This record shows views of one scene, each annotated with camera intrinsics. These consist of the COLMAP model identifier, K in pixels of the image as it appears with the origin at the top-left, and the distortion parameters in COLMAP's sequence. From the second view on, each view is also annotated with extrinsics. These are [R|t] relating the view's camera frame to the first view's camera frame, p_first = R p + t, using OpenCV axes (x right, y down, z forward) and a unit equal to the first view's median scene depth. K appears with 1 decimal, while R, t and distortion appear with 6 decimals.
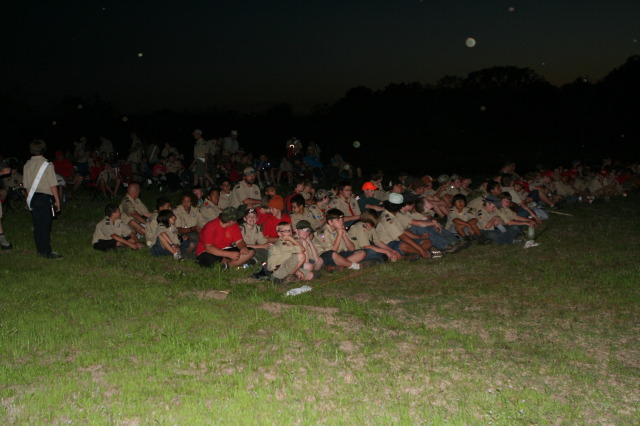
lens RADIAL K [[837.3, 0, 320.2], [0, 837.3, 212.8], [0, 0, 1]] dist [-0.106559, 0.000000]
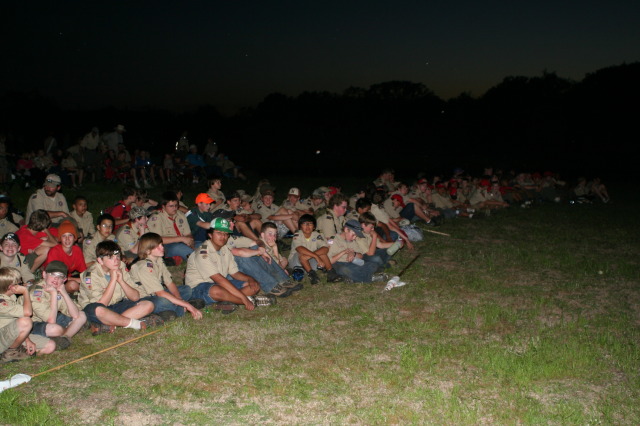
lens RADIAL K [[692.3, 0, 319.5], [0, 692.3, 213.6], [0, 0, 1]] dist [-0.097314, 0.000000]
pose [[0.994304, 0.027114, 0.103074, 0.093882], [-0.029234, 0.999390, 0.019119, -0.030782], [-0.102492, -0.022024, 0.994490, 0.297341]]
